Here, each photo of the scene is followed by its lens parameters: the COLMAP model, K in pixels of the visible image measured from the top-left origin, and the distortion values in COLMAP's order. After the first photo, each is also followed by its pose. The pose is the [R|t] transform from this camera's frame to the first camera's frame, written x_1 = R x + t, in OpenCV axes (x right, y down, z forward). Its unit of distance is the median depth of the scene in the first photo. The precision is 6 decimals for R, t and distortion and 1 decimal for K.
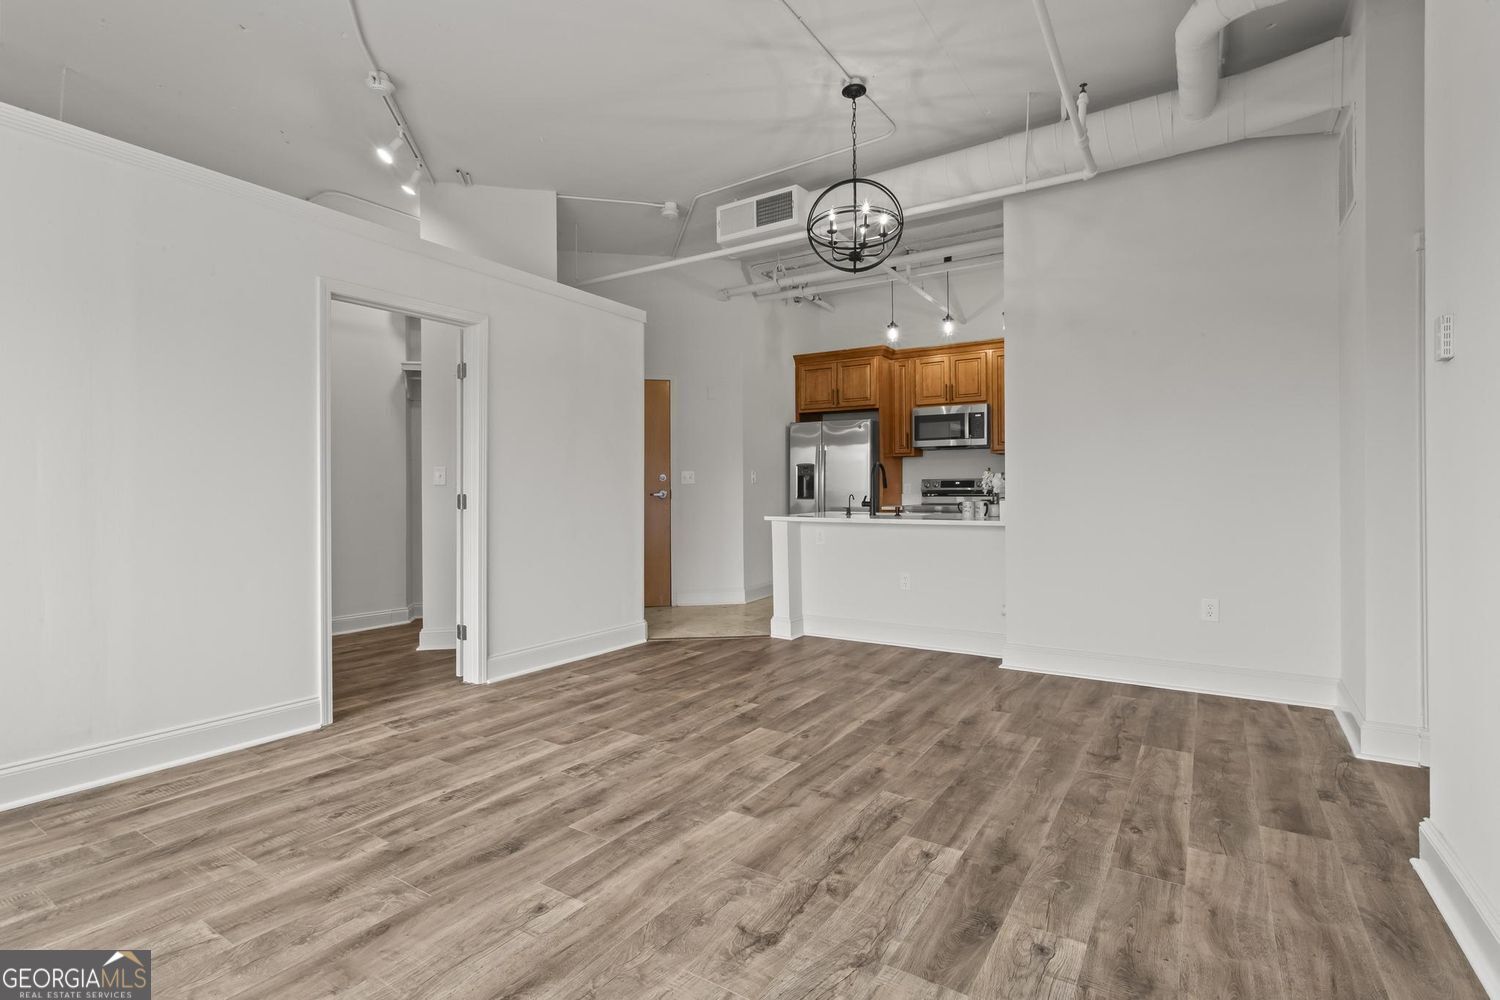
lens RADIAL K [[713.0, 0, 735.9], [0, 713.0, 487.0], [0, 0, 1]] dist [-0.000664, 0.000310]
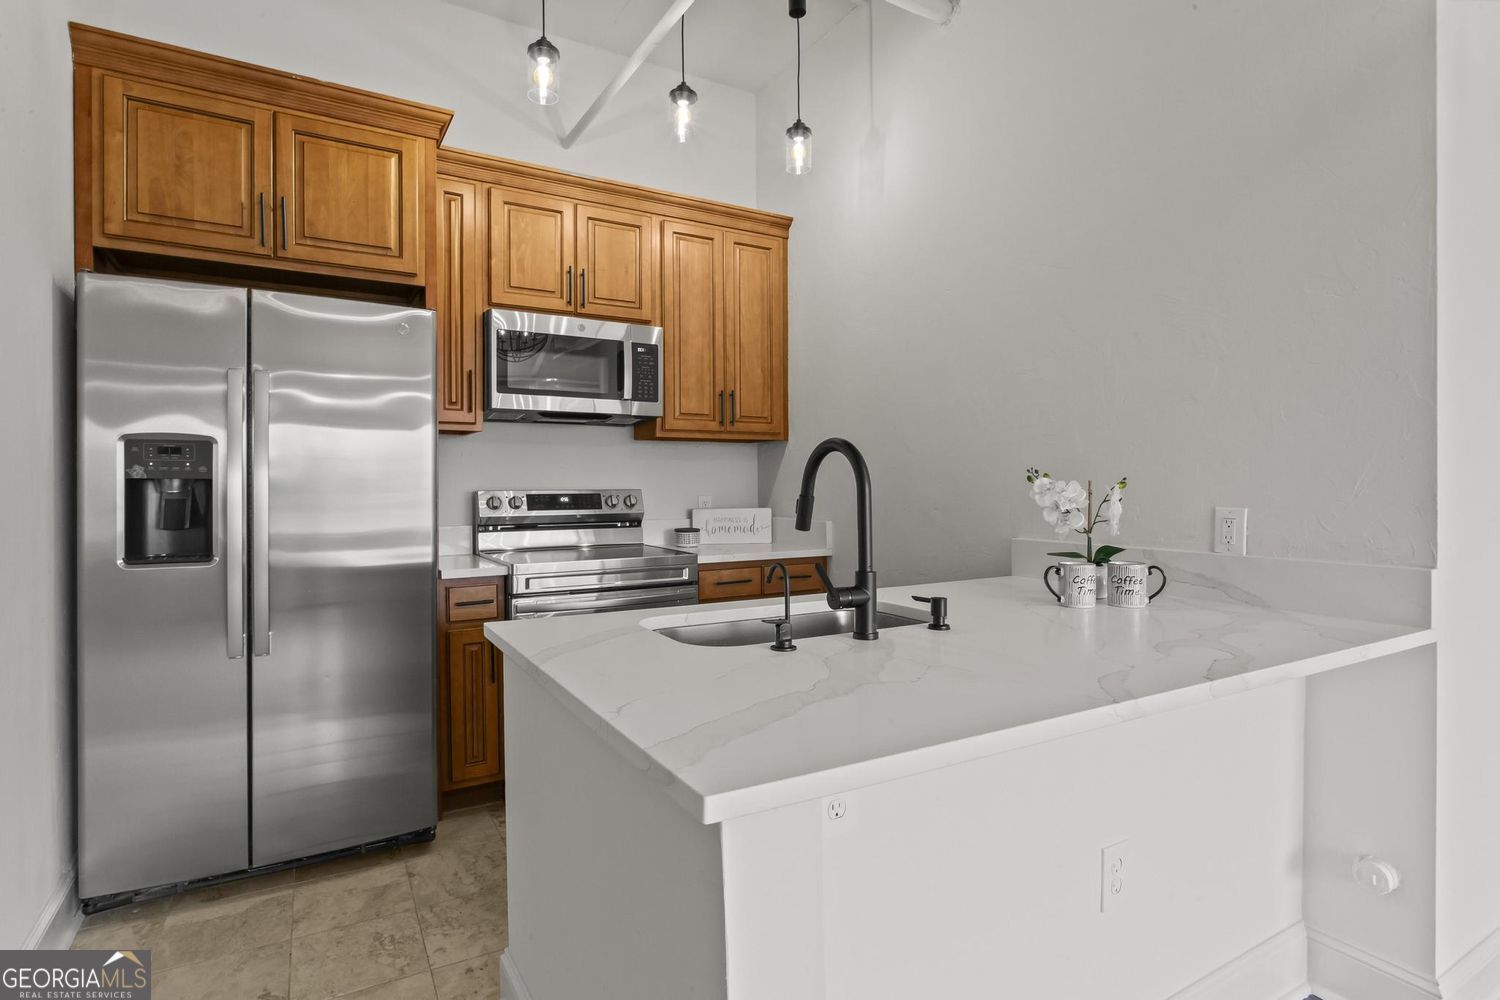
lens RADIAL K [[762.3, 0, 738.6], [0, 762.3, 489.4], [0, 0, 1]] dist [-0.005196, -0.000295]
pose [[0.447608, -0.000366, 0.894230, -0.153103], [-0.000157, 1.000000, 0.000488, -0.028744], [-0.894230, -0.000359, 0.447608, 1.668927]]
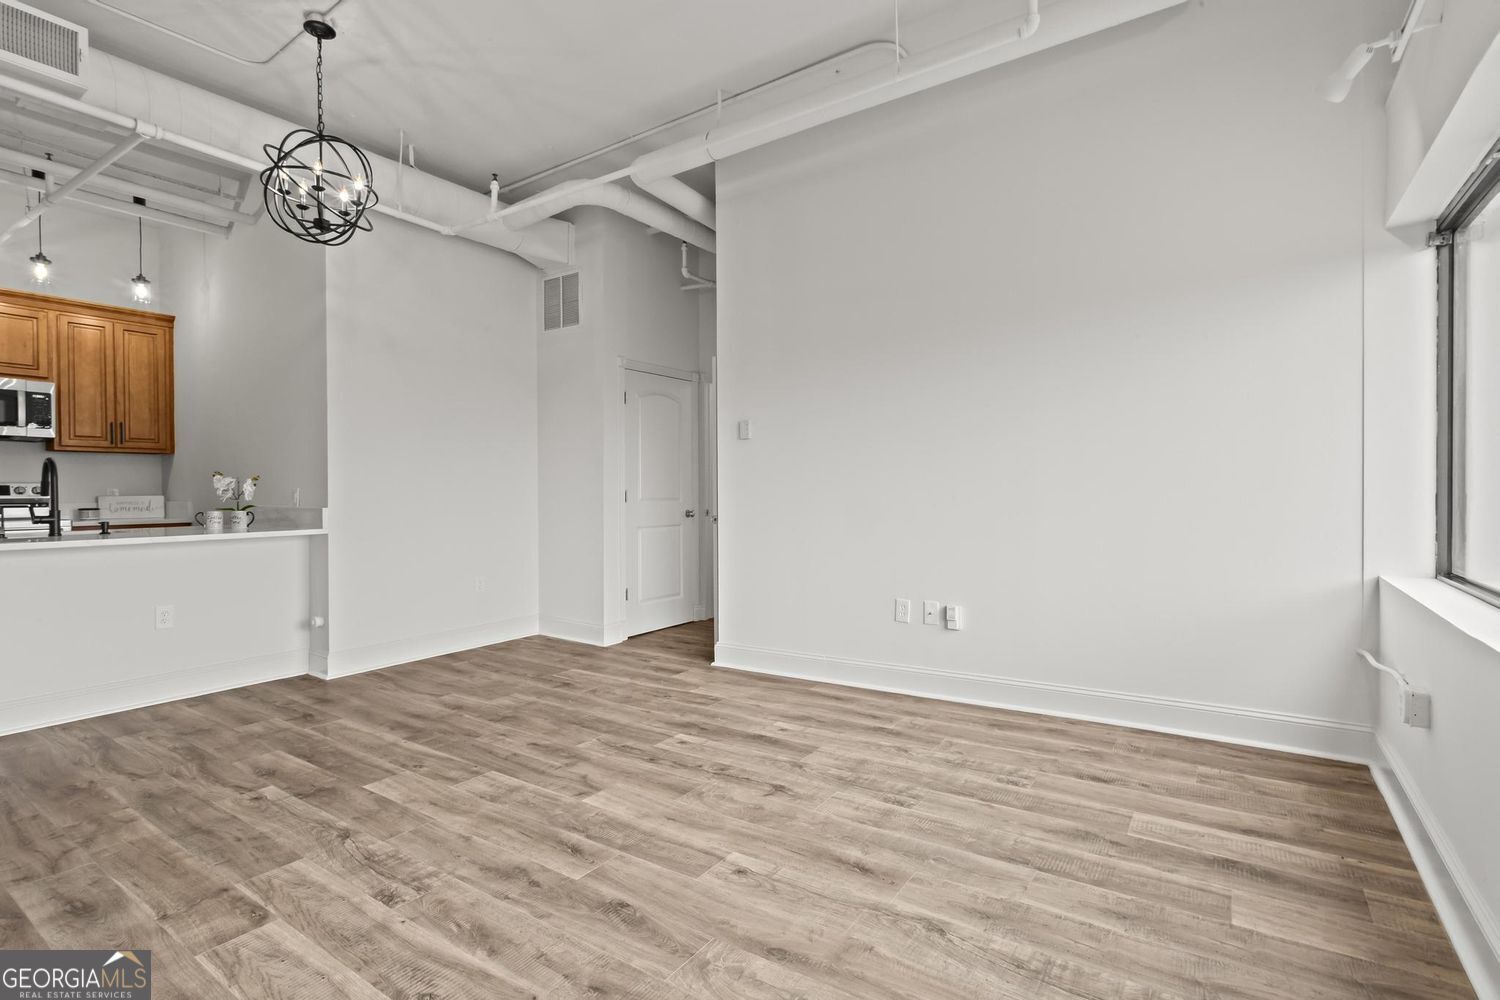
lens RADIAL K [[716.3, 0, 738.4], [0, 716.3, 495.0], [0, 0, 1]] dist [0.000466, 0.000732]
pose [[0.021132, -0.001303, 0.999776, -0.869783], [0.001953, 0.999997, 0.001262, 0.002174], [-0.999775, 0.001926, 0.021135, 0.612419]]
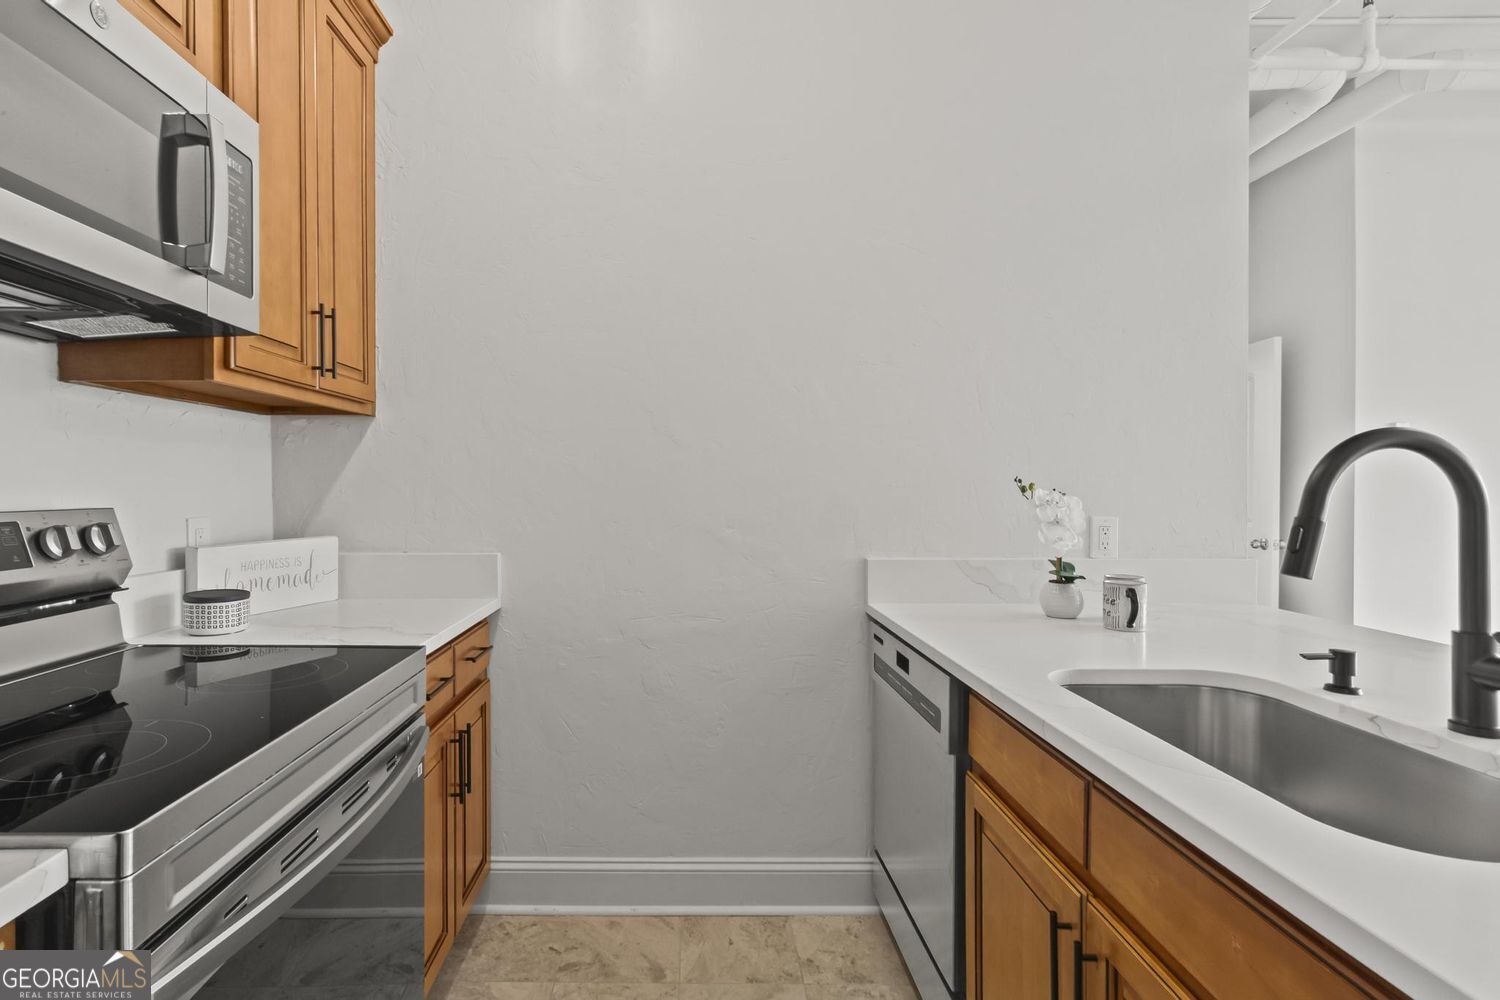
lens RADIAL K [[728.0, 0, 690.1], [0, 728.0, 493.1], [0, 0, 1]] dist [-0.000139, 0.000173]
pose [[-0.559604, 0.001354, 0.828759, 0.274695], [0.003122, 0.999995, 0.000475, -0.036329], [-0.828754, 0.002853, -0.559606, 2.301611]]
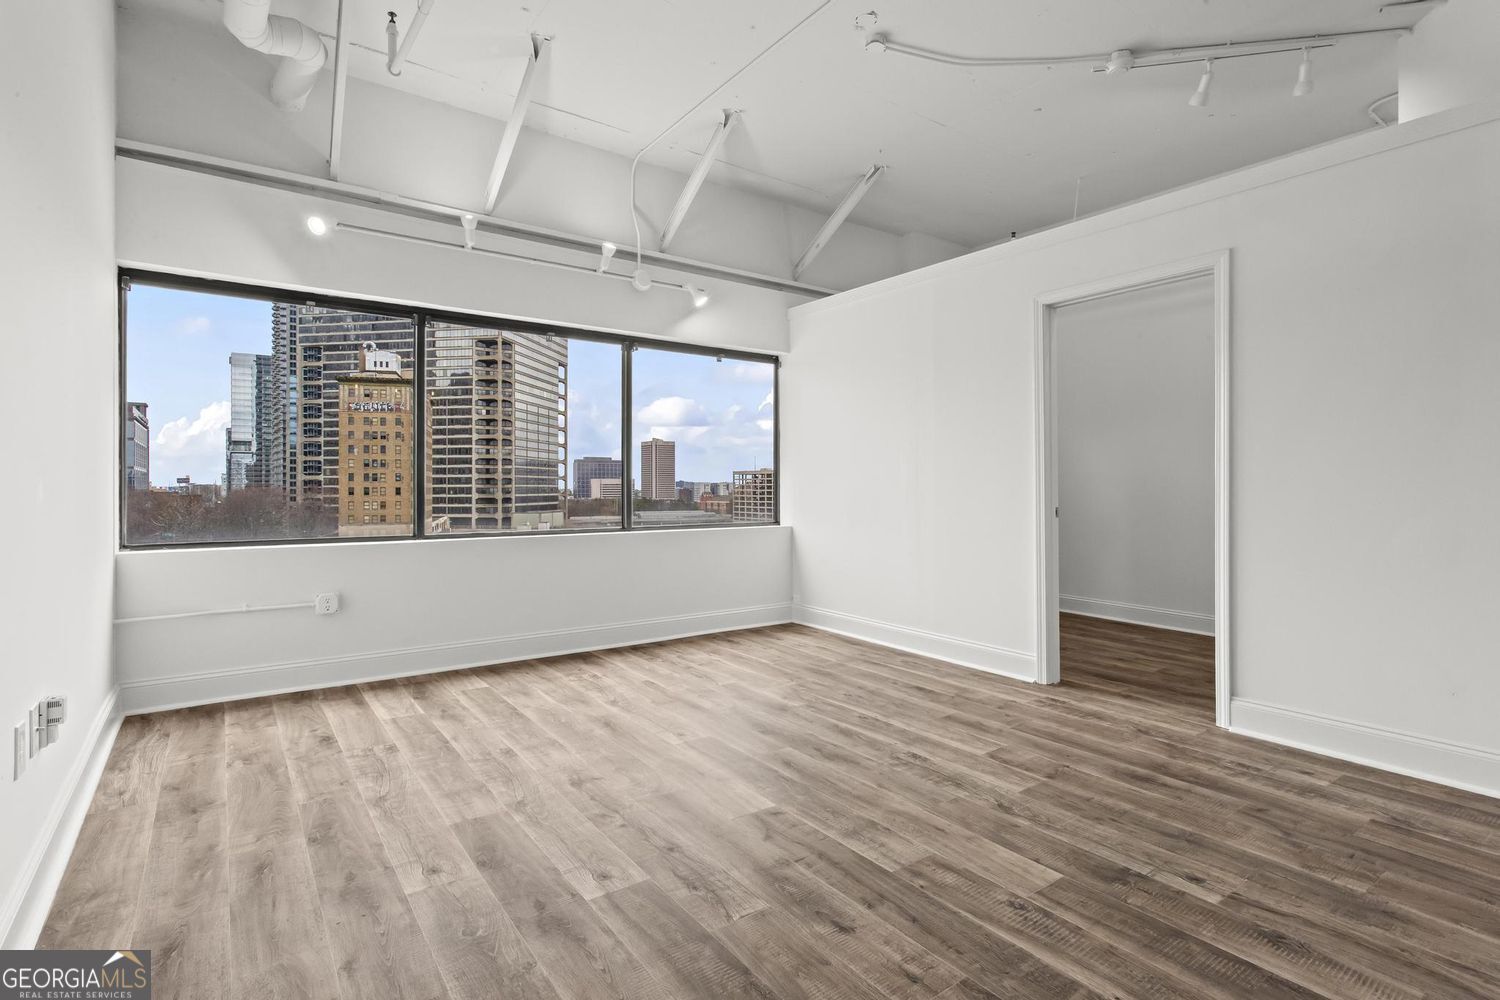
lens RADIAL K [[723.8, 0, 733.5], [0, 723.8, 488.8], [0, 0, 1]] dist [0.001722, 0.000969]
pose [[-0.357047, 0.008152, -0.934051, 0.769765], [0.007859, 0.999953, 0.005723, 0.011577], [0.934053, -0.005297, -0.357094, 1.069786]]
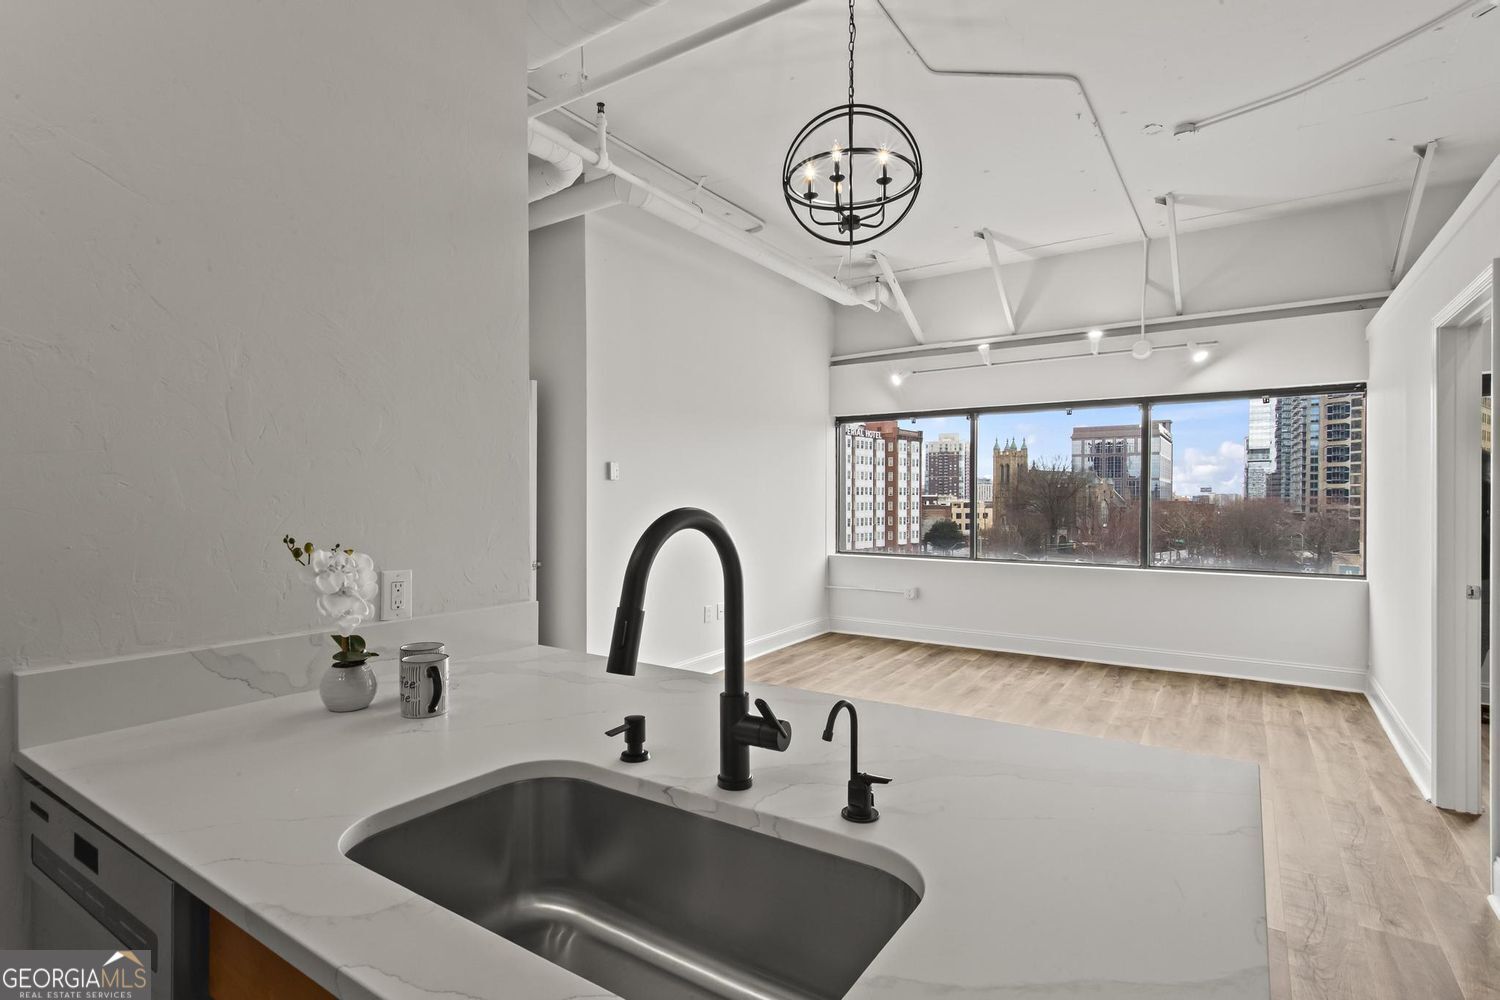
lens RADIAL K [[742.0, 0, 743.1], [0, 742.0, 507.0], [0, 0, 1]] dist [0.000666, 0.001495]
pose [[-0.999978, 0.005339, 0.004023, 0.343083], [0.005376, 0.999945, 0.009014, -0.068294], [-0.003974, 0.009035, -0.999951, 2.191171]]
